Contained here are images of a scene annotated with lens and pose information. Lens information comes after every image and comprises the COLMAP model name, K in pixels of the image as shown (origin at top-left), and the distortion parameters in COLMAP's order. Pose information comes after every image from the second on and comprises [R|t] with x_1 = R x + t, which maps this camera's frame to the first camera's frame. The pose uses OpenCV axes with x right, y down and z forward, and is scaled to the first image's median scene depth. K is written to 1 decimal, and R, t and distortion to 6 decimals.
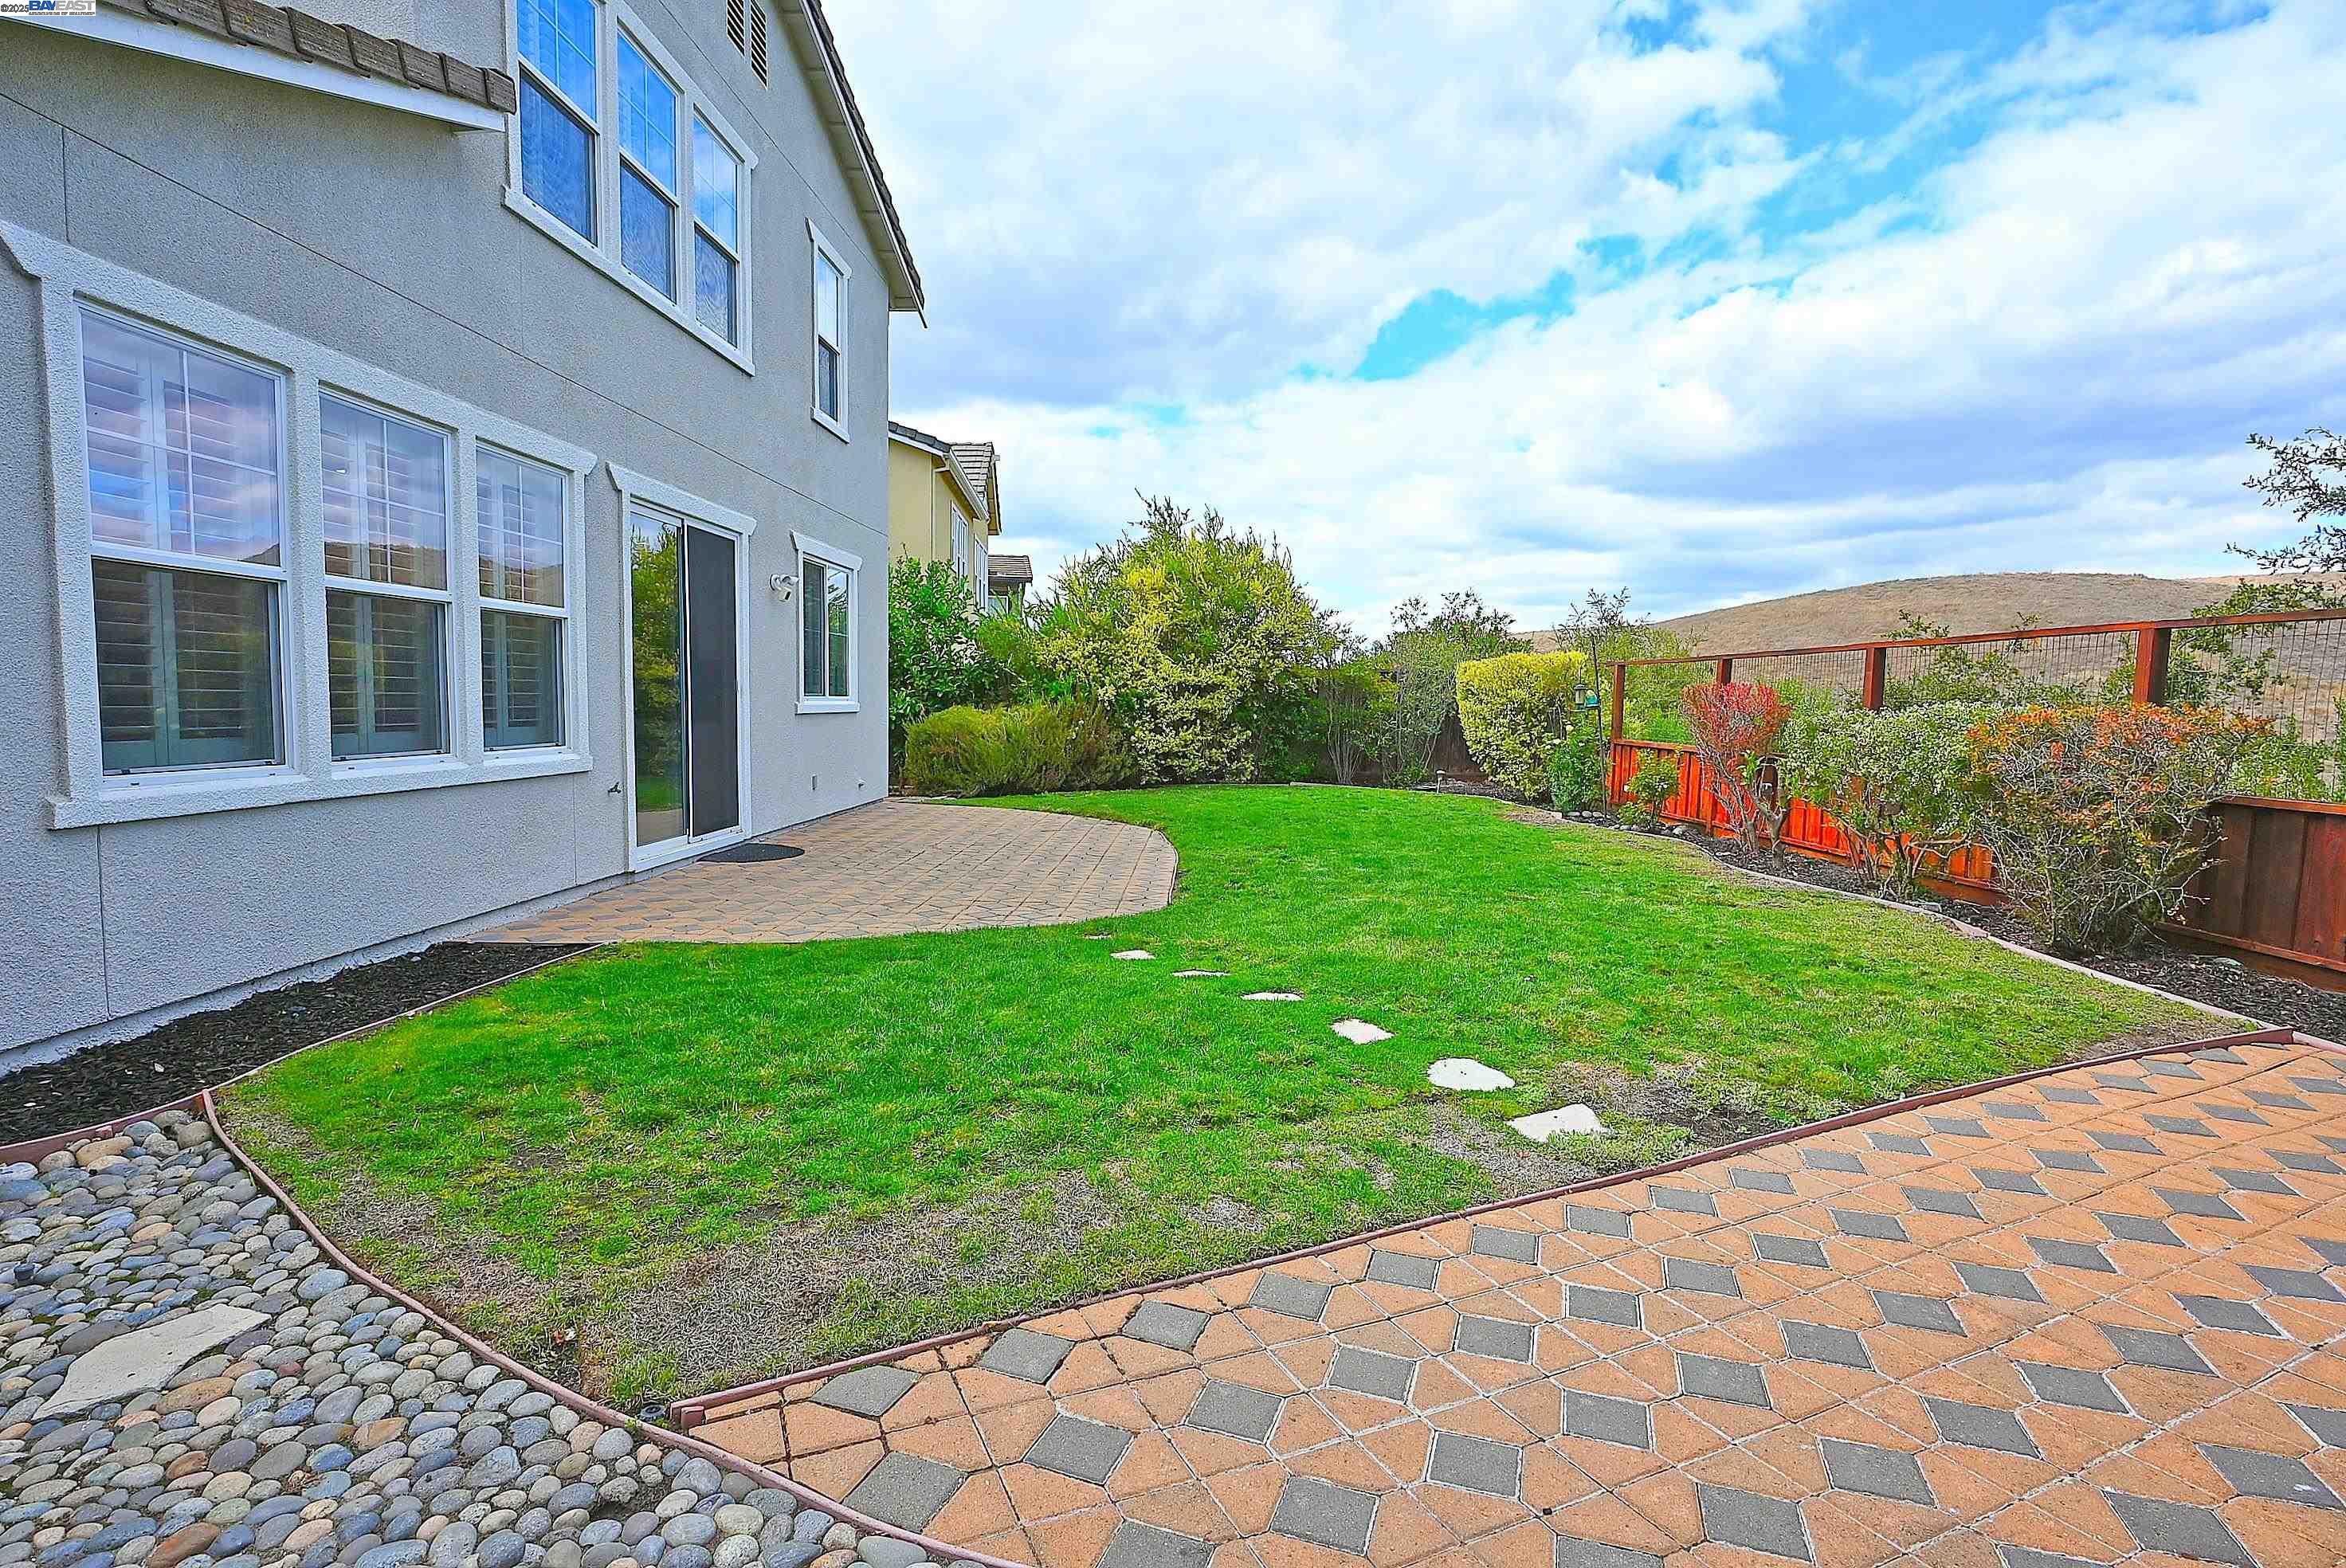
lens RADIAL K [[1162.7, 0, 1157.9], [0, 1162.7, 804.4], [0, 0, 1]] dist [-0.005224, 0.003130]
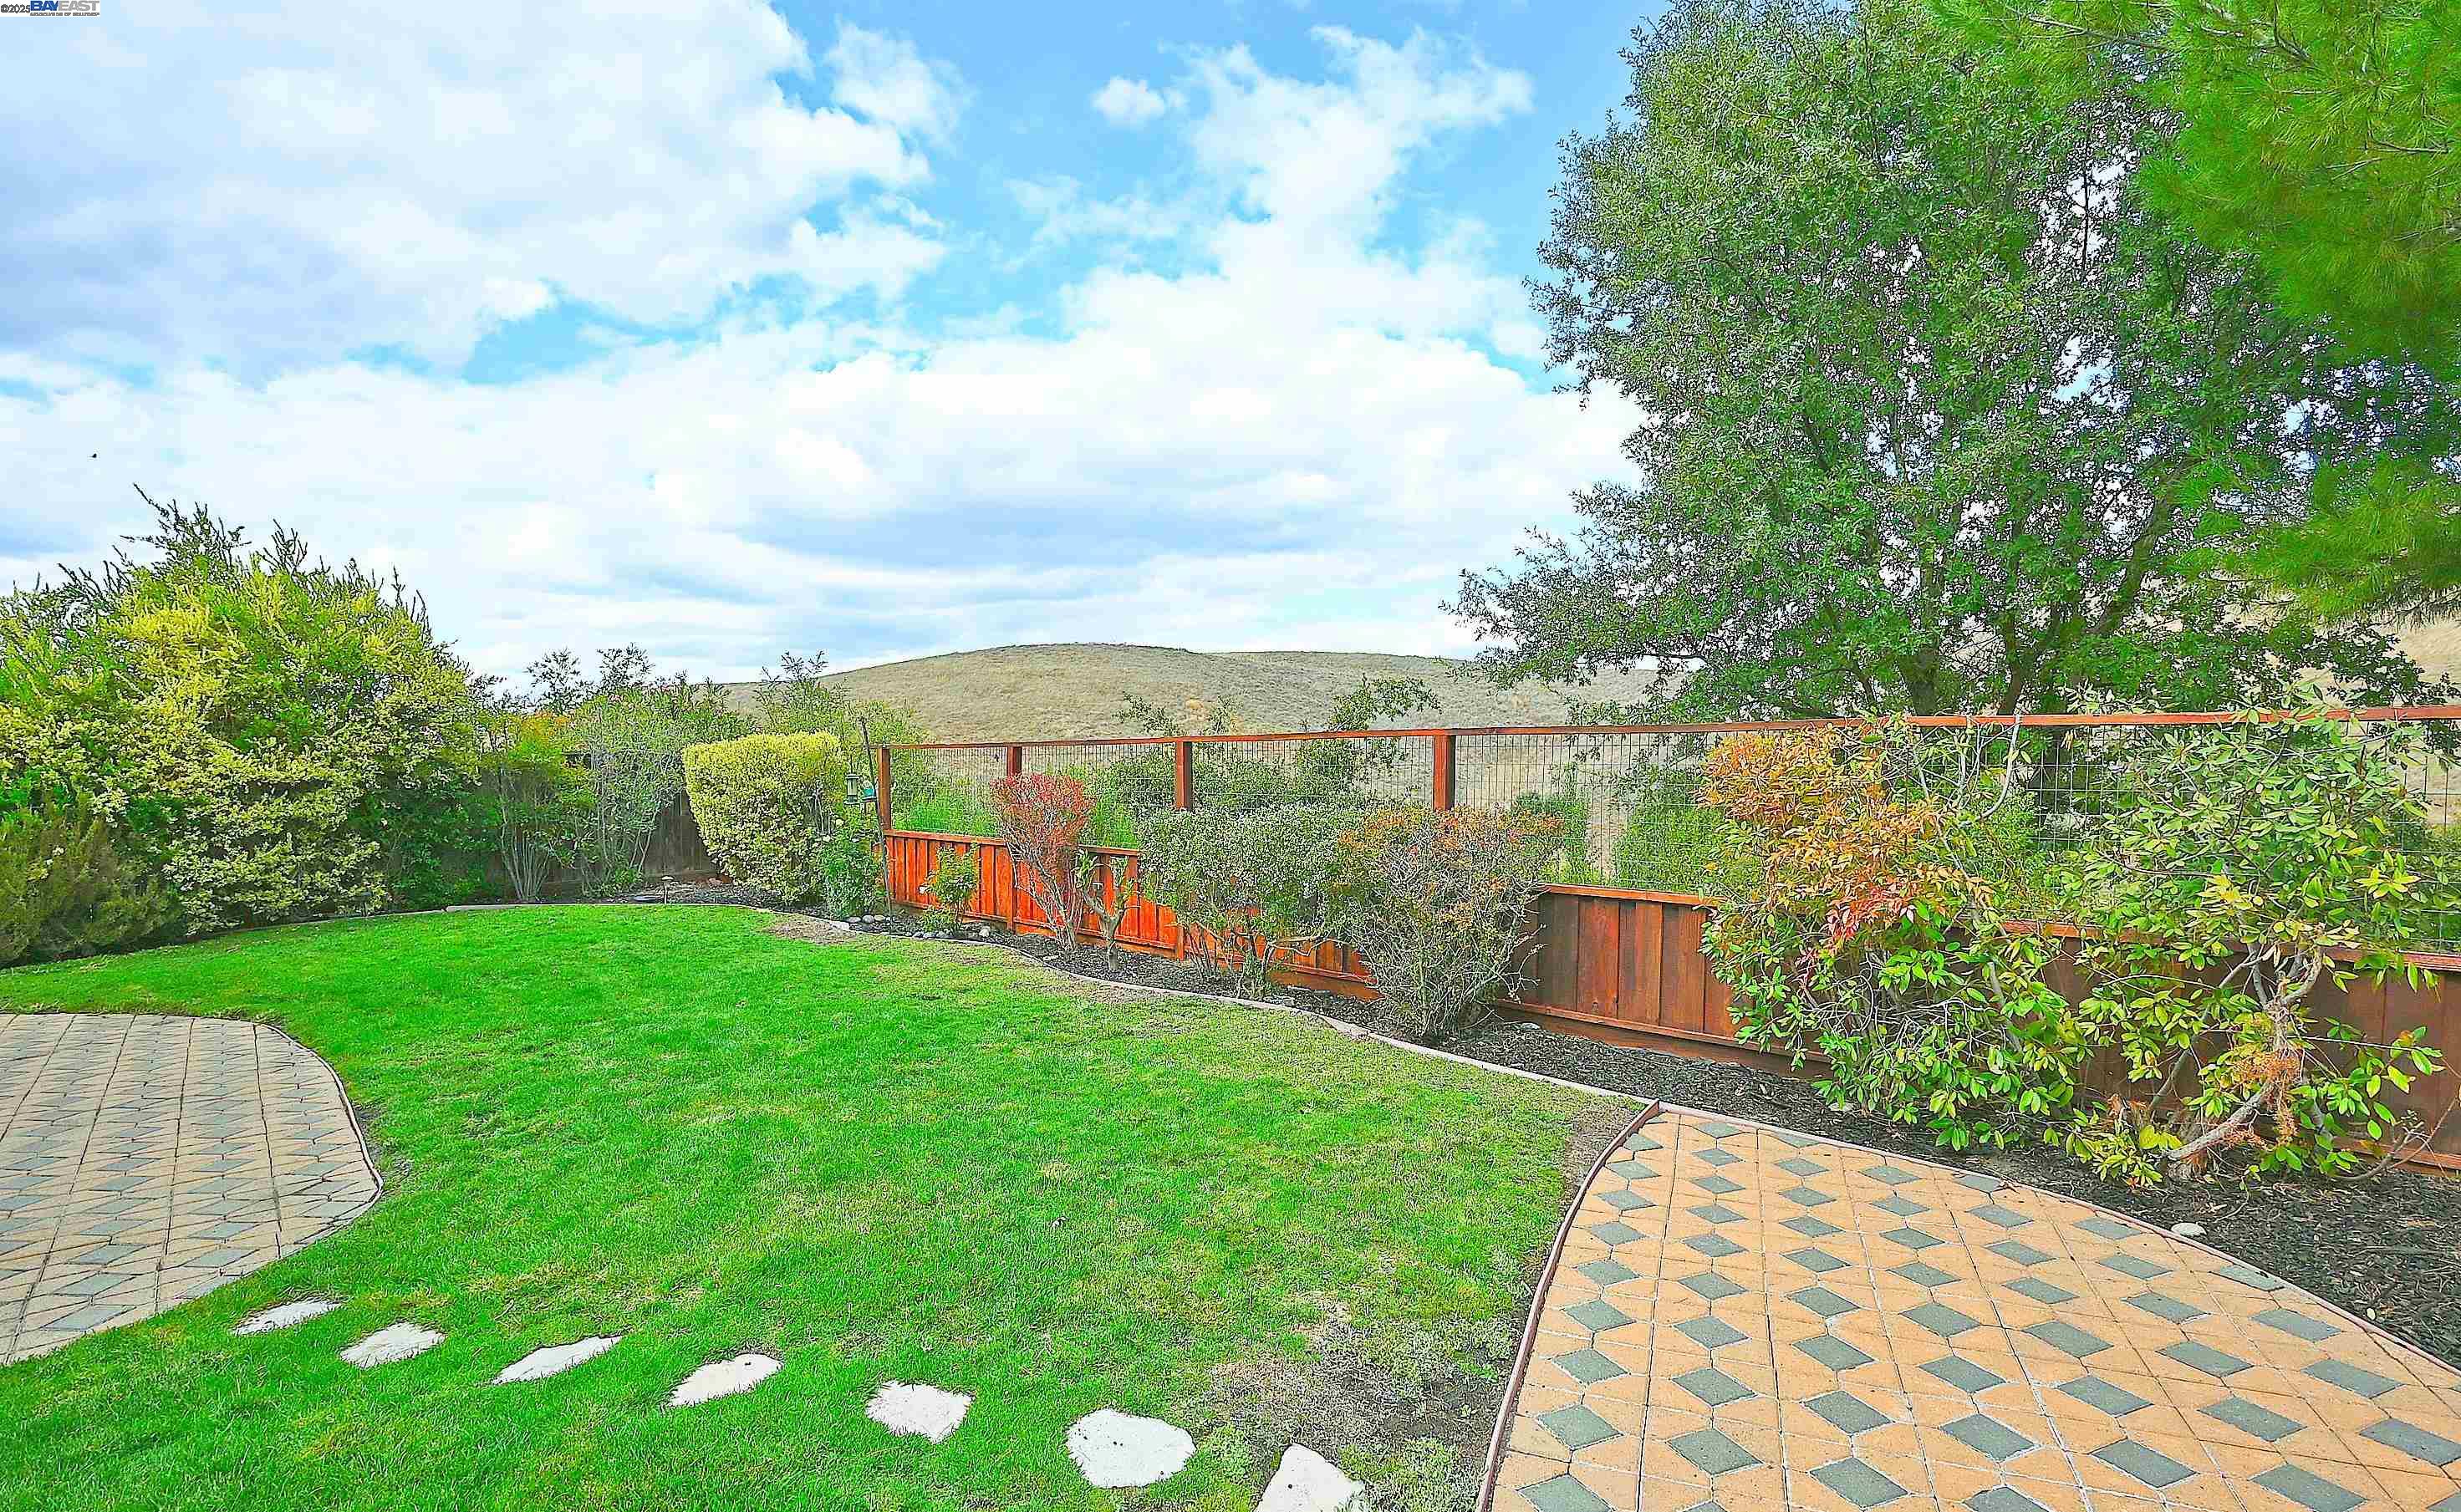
lens RADIAL K [[1219.3, 0, 1210.1], [0, 1219.3, 817.7], [0, 0, 1]] dist [0.002367, 0.000853]
pose [[0.747575, -0.057803, 0.661657, -0.035646], [0.084376, 0.996400, -0.008287, -0.029780], [-0.658796, 0.062023, 0.749761, 0.098835]]
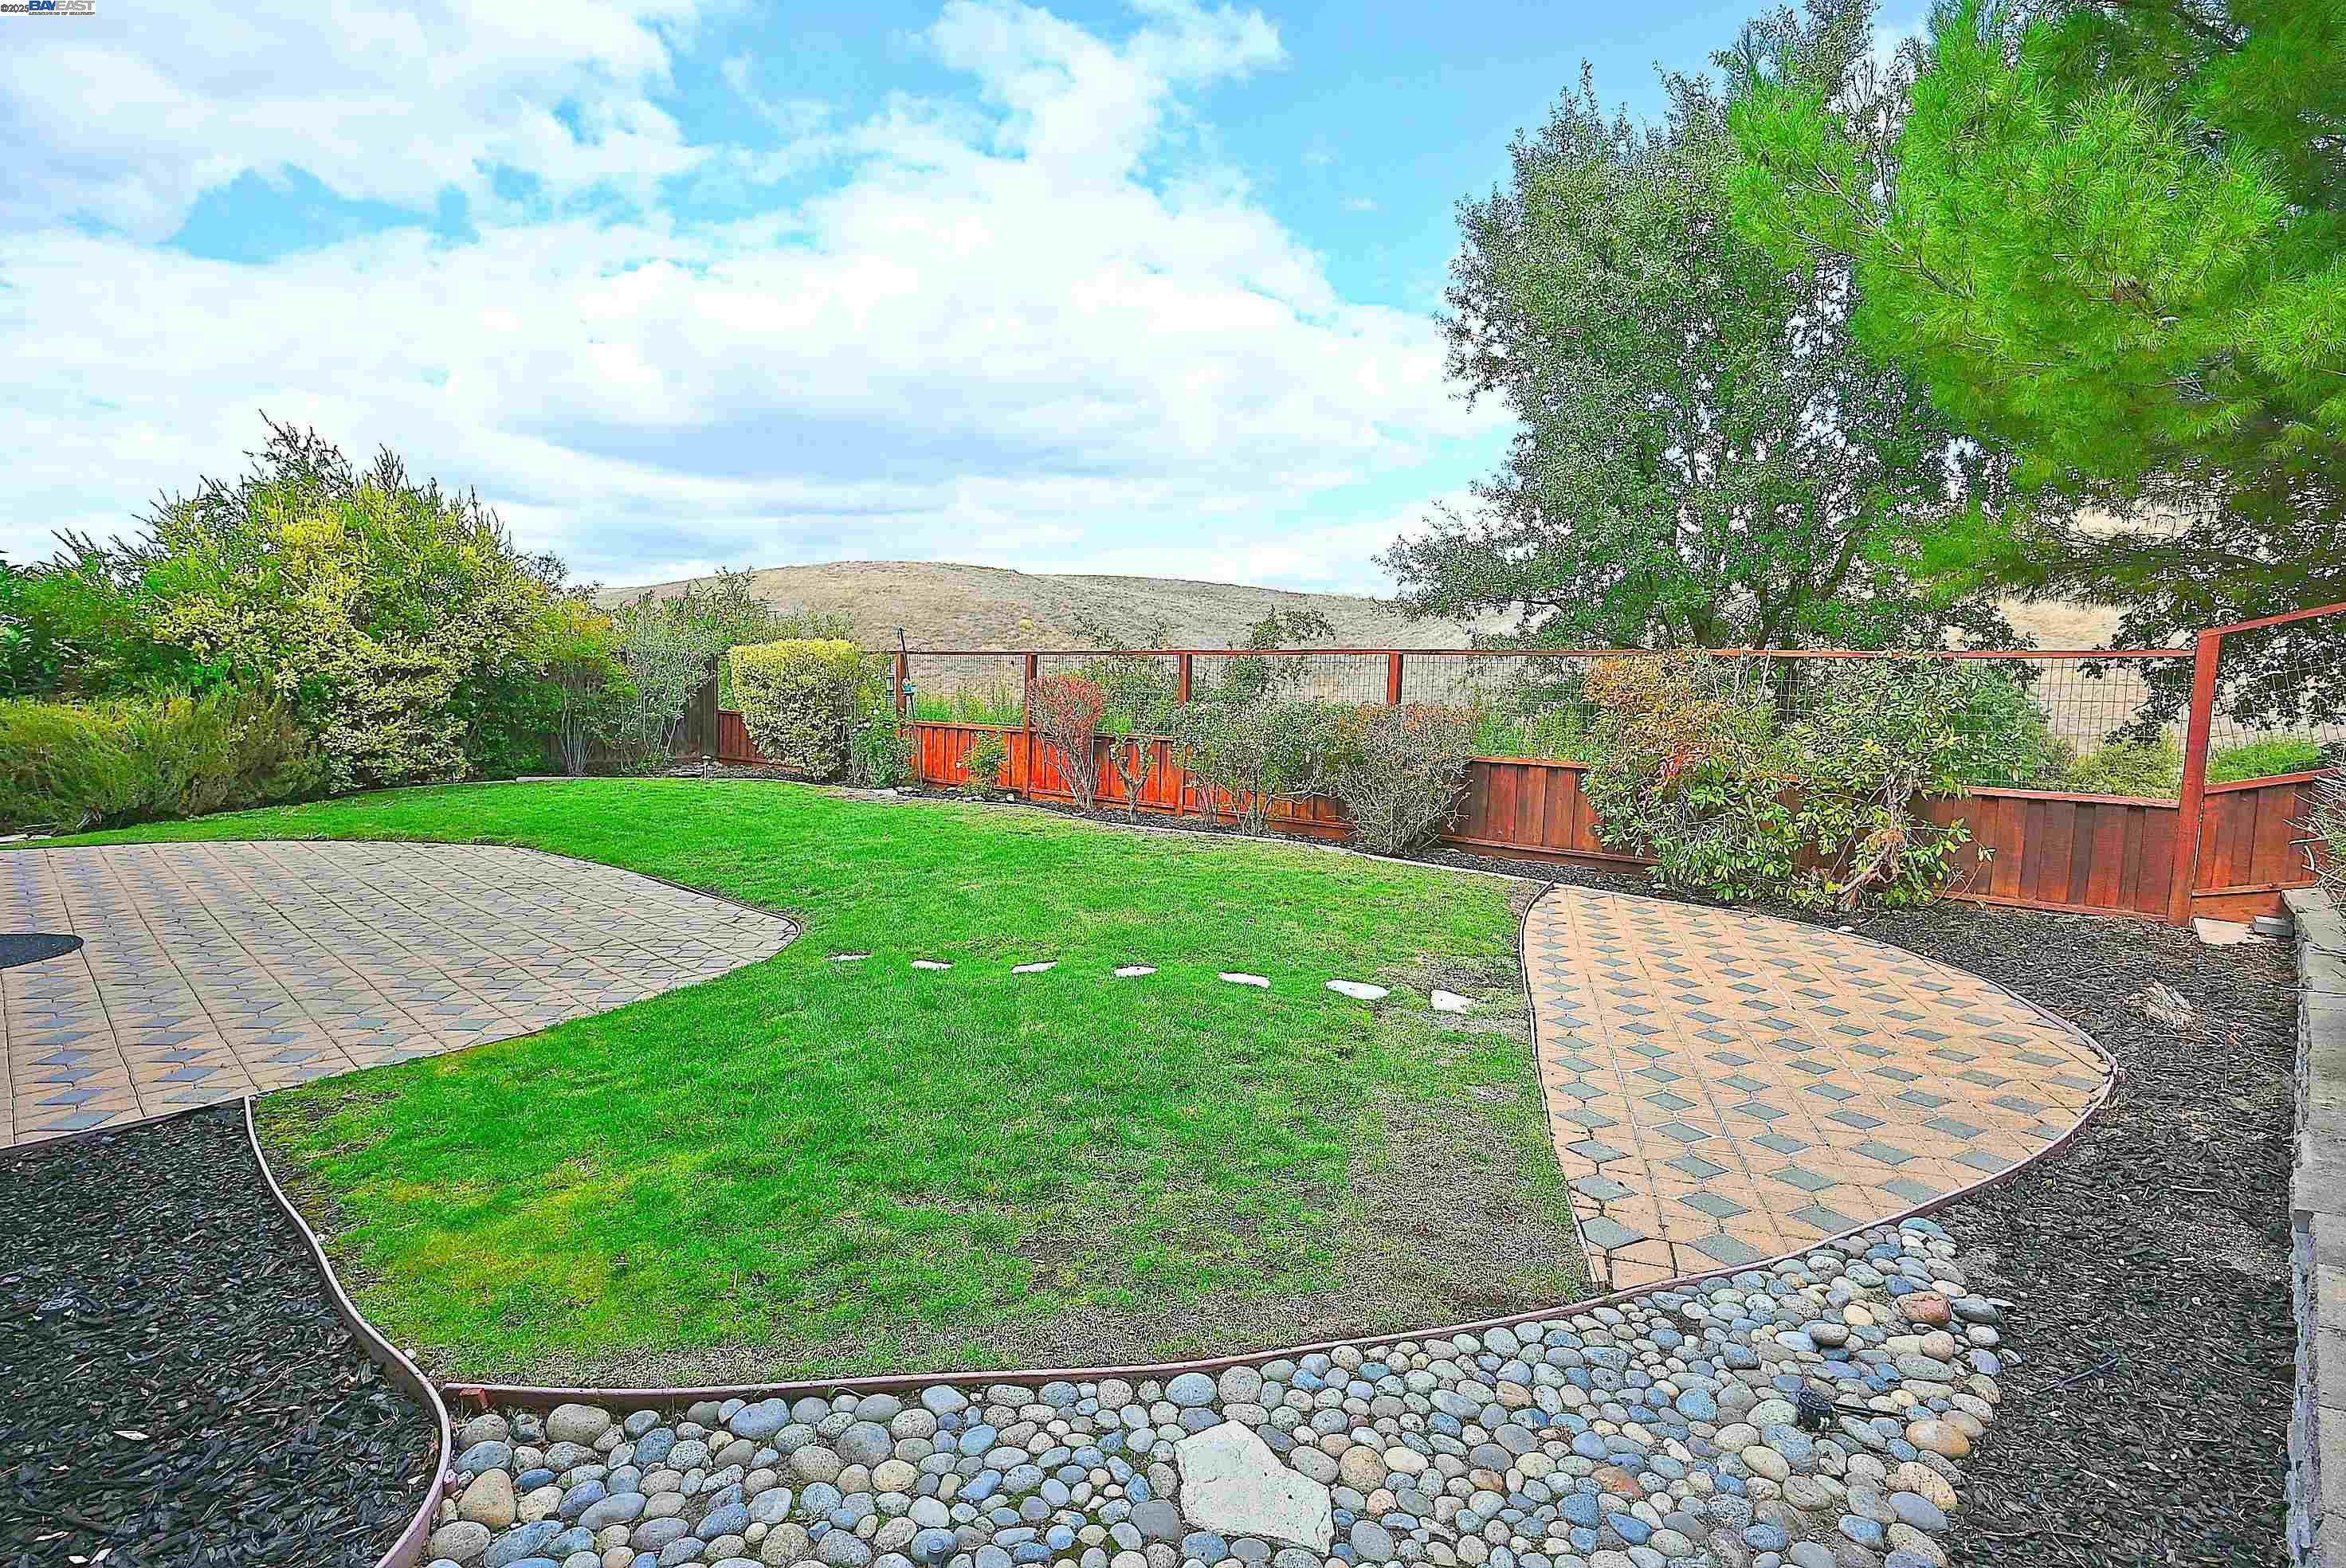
lens RADIAL K [[1162.7, 0, 1153.0], [0, 1162.7, 780.7], [0, 0, 1]] dist [-0.005224, 0.003130]
pose [[0.673678, -0.071643, 0.735545, -0.219878], [0.063937, 0.997208, 0.038570, -0.021064], [-0.736254, 0.021045, 0.676378, 0.054756]]
